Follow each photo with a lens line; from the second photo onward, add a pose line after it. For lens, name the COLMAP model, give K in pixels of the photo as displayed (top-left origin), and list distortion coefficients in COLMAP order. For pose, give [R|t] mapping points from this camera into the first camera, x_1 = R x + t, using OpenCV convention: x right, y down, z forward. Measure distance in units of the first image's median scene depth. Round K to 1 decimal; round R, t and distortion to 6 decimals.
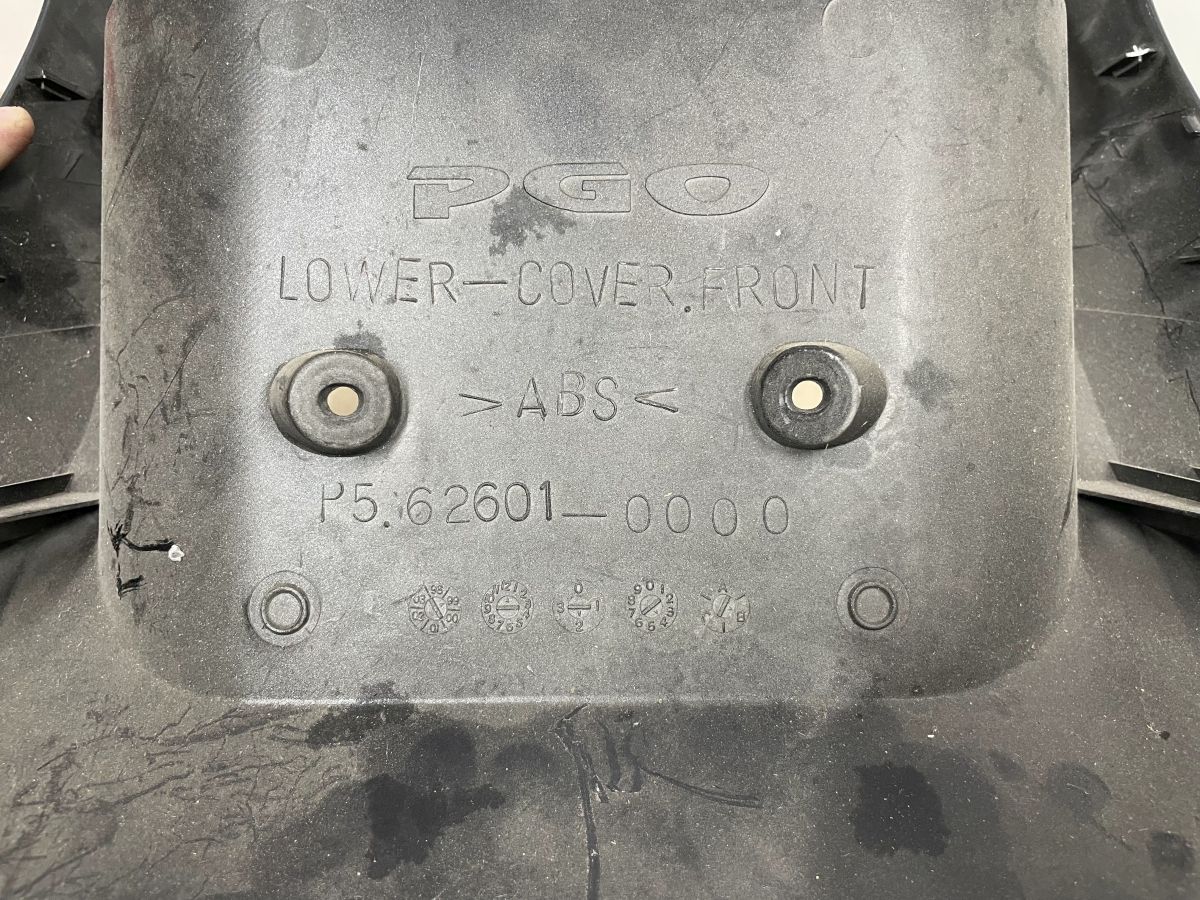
lens RADIAL K [[914.8, 0, 600.0], [0, 914.8, 450.0], [0, 0, 1]] dist [0.057311, -0.105937]
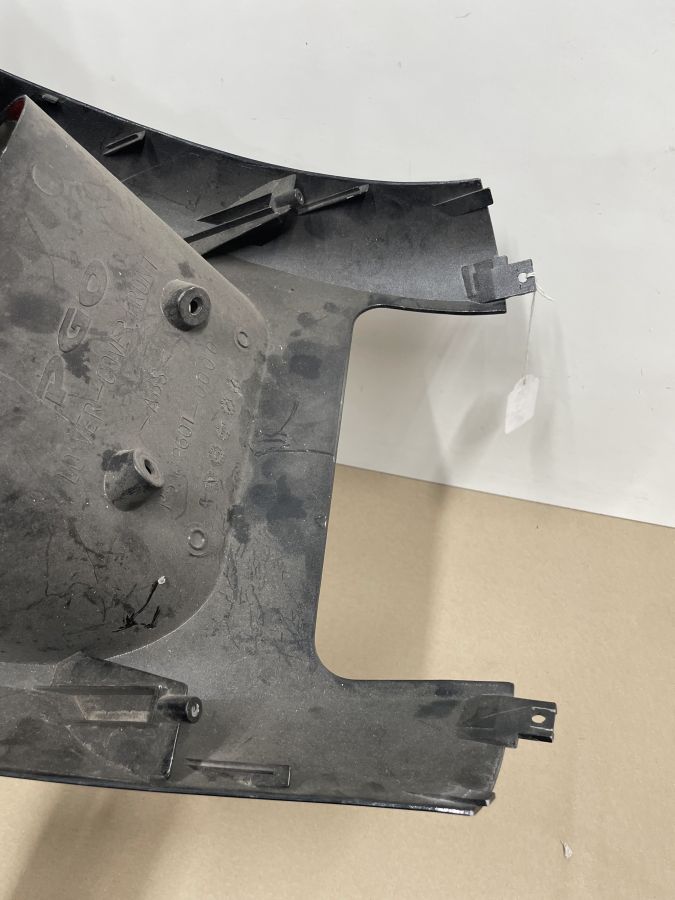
lens RADIAL K [[687.2, 0, 329.7], [0, 687.2, 458.1], [0, 0, 1]] dist [0.078636, -0.111893]
pose [[0.109733, -0.856649, 0.504094, -1.059303], [0.553538, 0.473902, 0.684845, -0.968055], [-0.825563, 0.203886, 0.526191, -0.225190]]
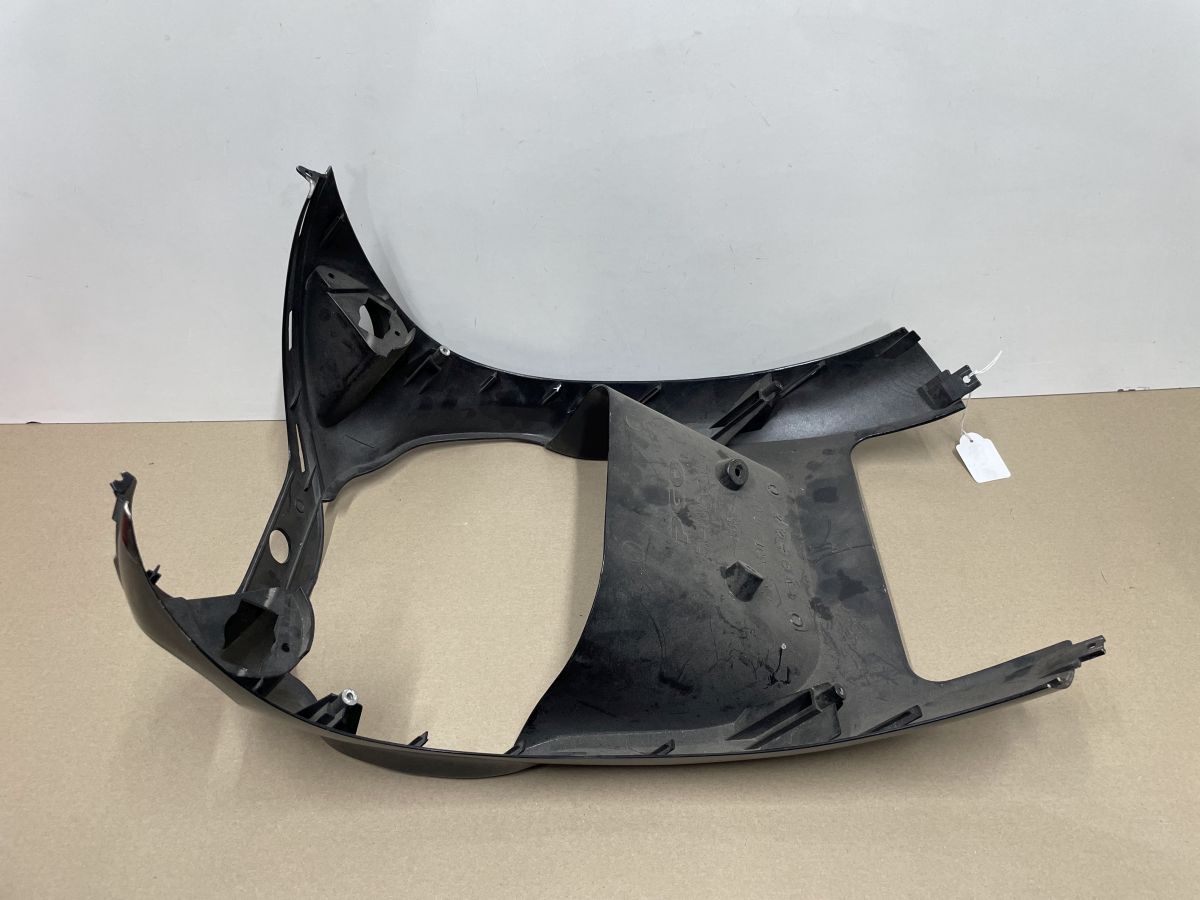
lens RADIAL K [[916.3, 0, 600.0], [0, 916.3, 450.0], [0, 0, 1]] dist [0.078636, -0.111893]
pose [[0.023037, -0.646165, 0.762850, -2.522310], [0.822850, 0.445625, 0.352614, -1.843997], [-0.567792, 0.619587, 0.541963, -0.716936]]
